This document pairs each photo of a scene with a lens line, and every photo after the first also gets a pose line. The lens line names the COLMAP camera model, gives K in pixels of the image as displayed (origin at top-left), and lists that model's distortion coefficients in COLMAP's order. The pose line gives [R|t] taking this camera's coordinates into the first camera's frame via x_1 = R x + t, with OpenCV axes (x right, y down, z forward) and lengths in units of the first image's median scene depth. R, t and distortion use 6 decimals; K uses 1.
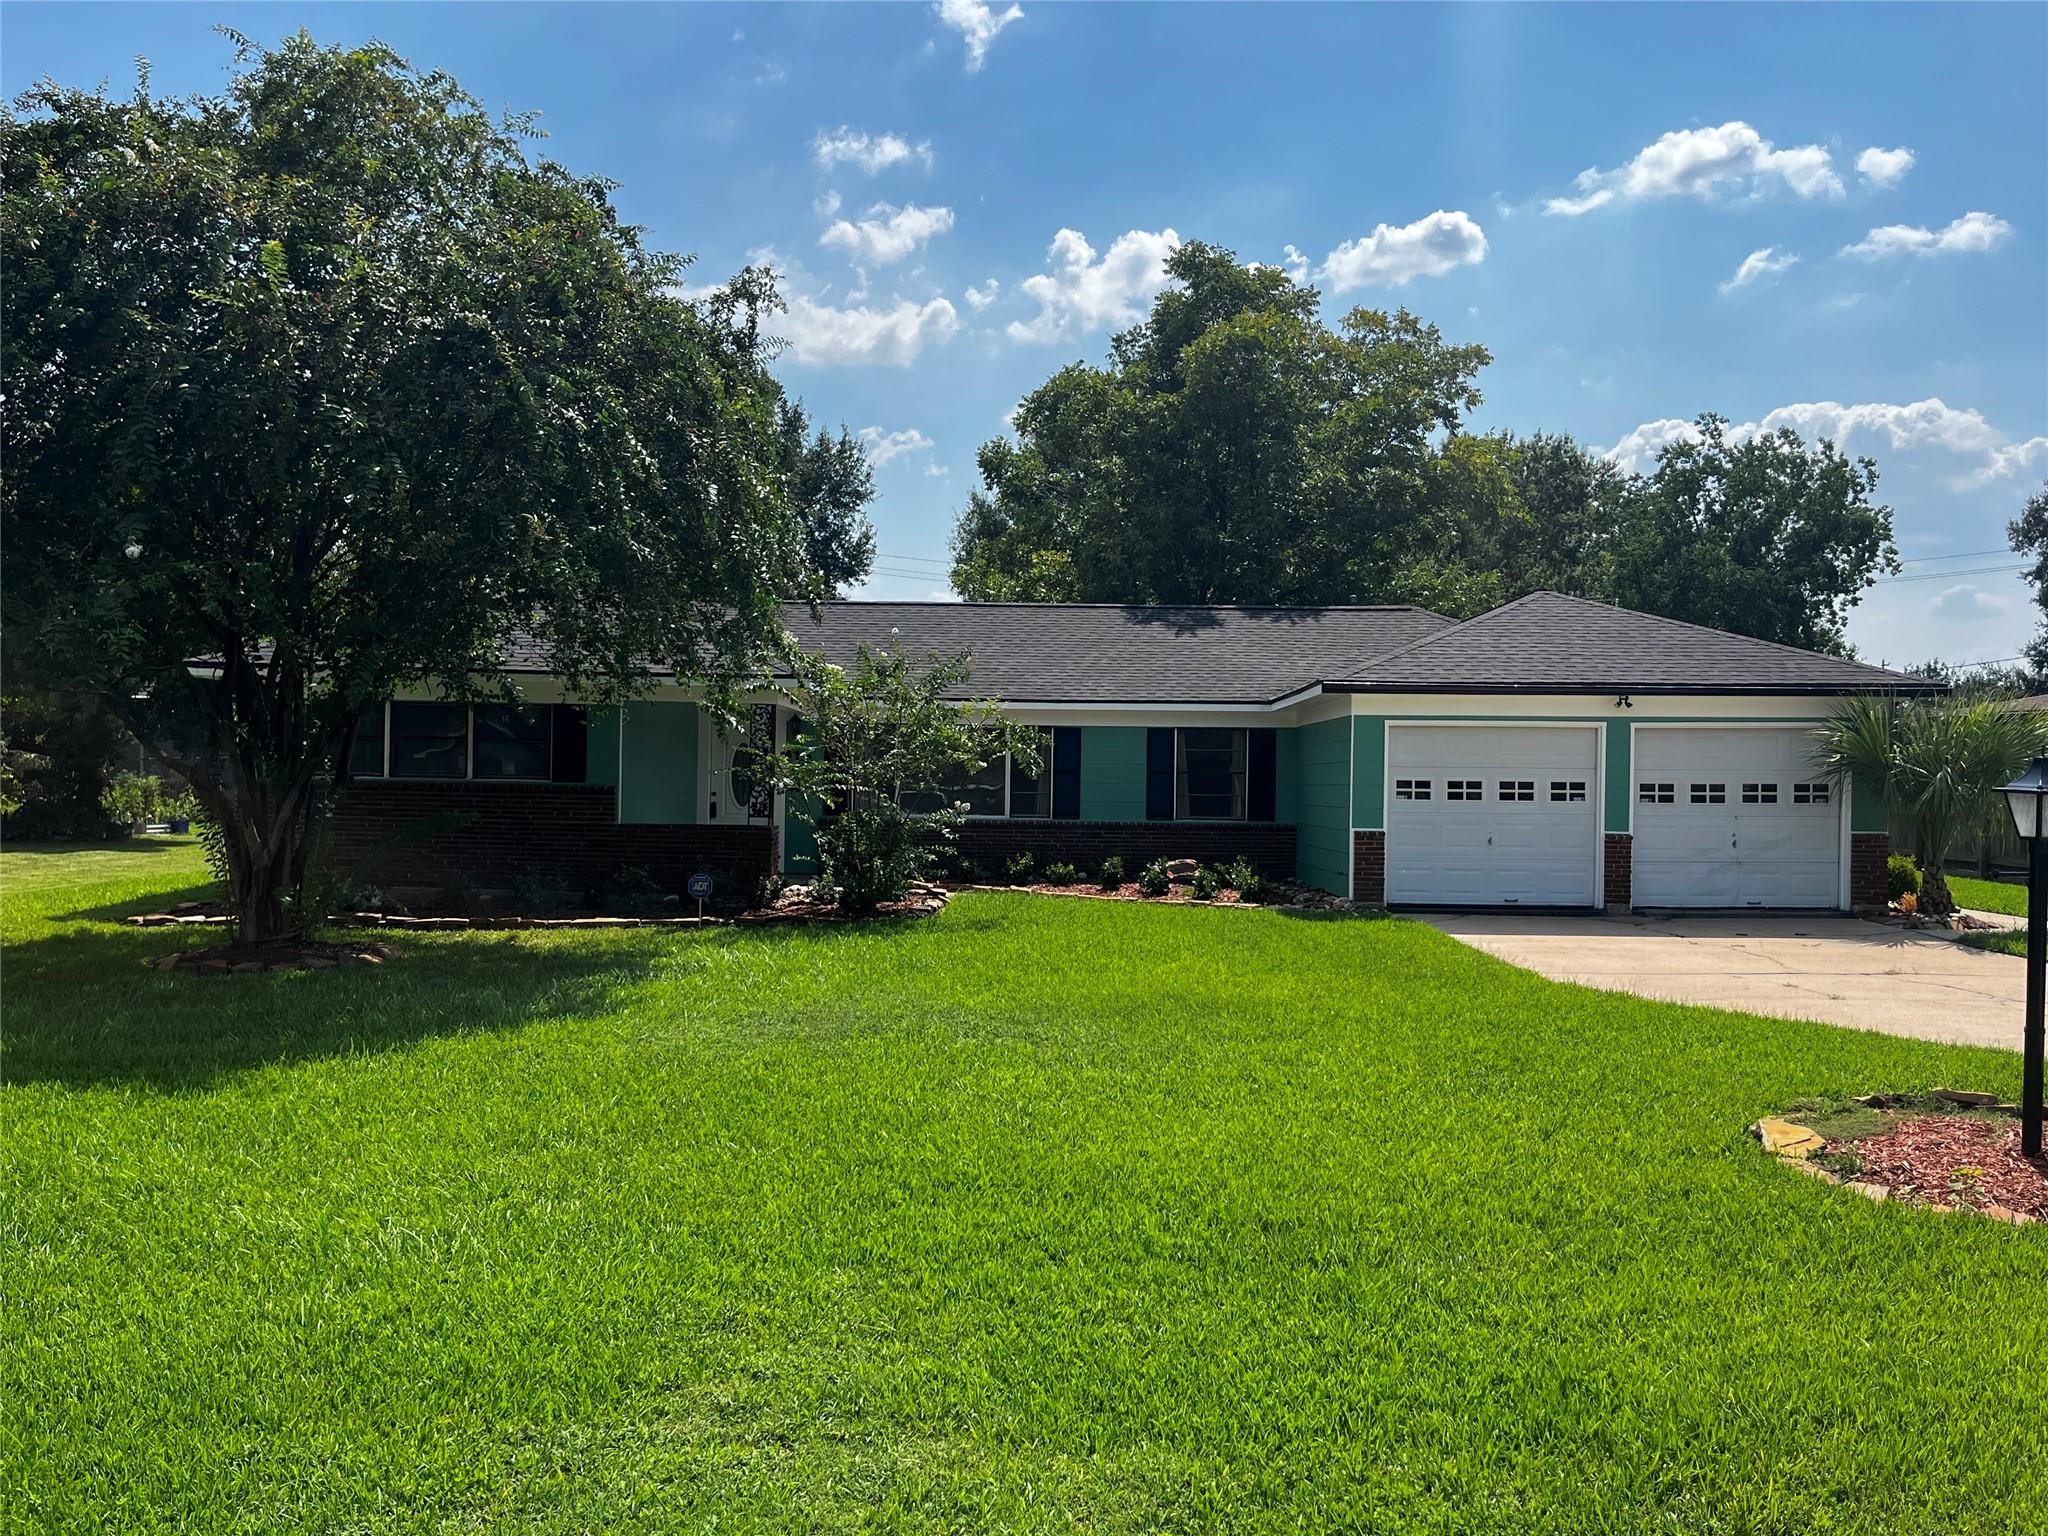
lens RADIAL K [[1664.8, 0, 1023.3], [0, 1664.8, 761.8], [0, 0, 1]] dist [-0.057337, 0.011759]
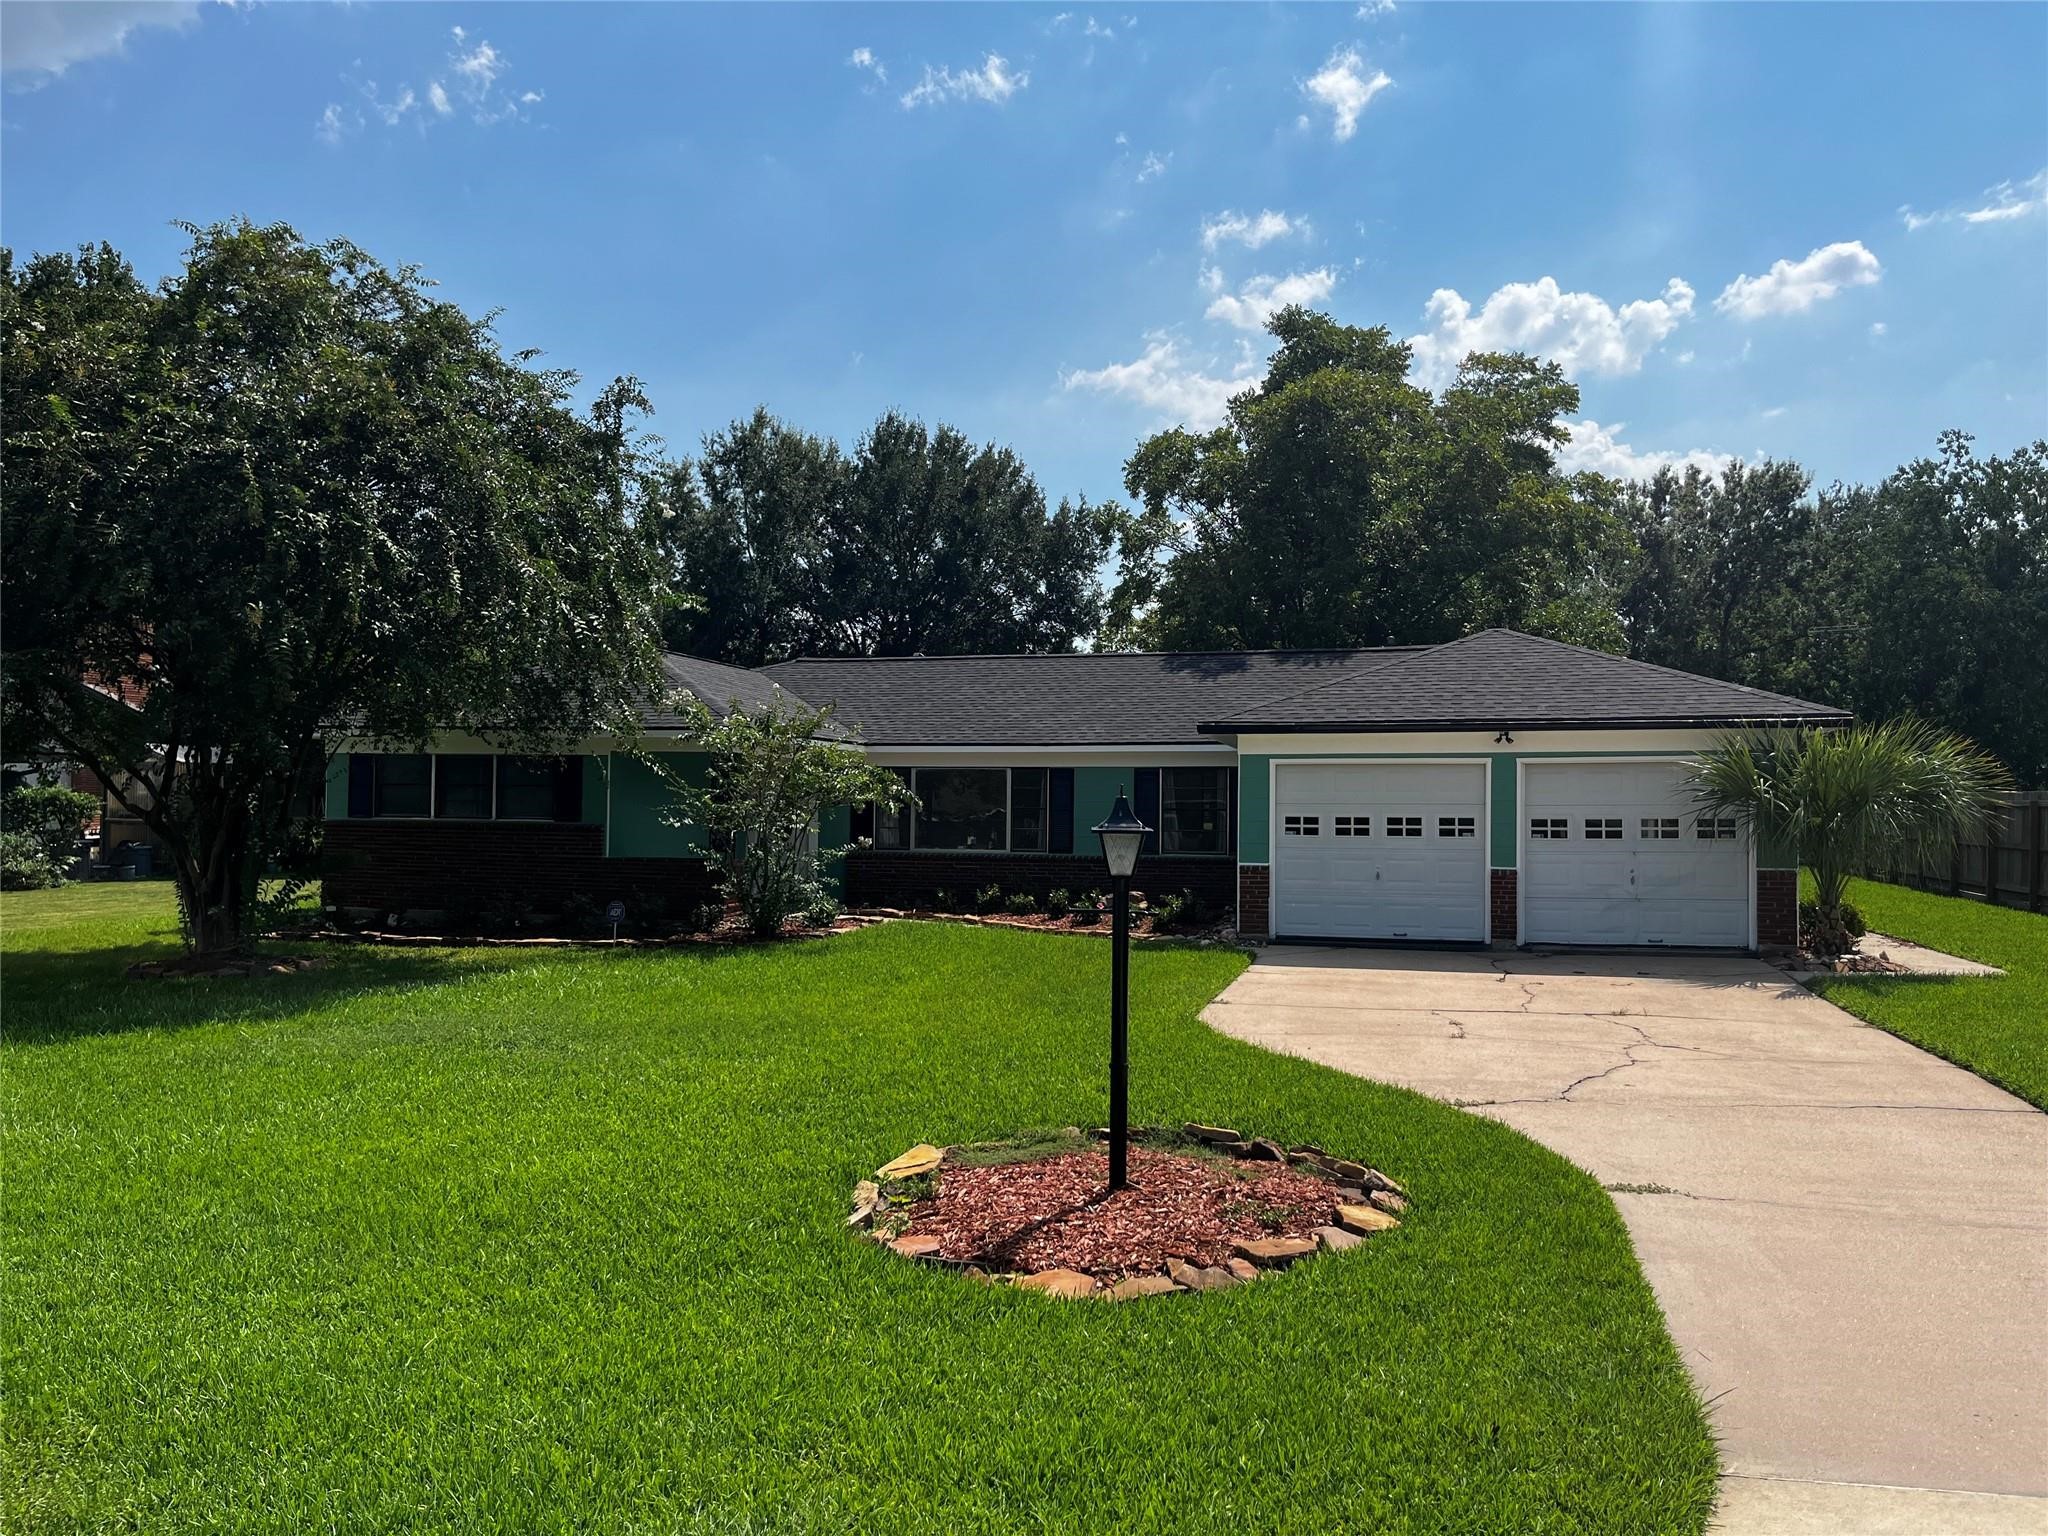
lens RADIAL K [[1553.1, 0, 1024.3], [0, 1553.1, 761.9], [0, 0, 1]] dist [-0.013721, -0.017409]
pose [[0.970778, -0.013209, -0.239614, 0.301204], [0.007164, 0.999634, -0.026083, 0.000959], [0.239871, 0.023604, 0.970518, 0.016468]]
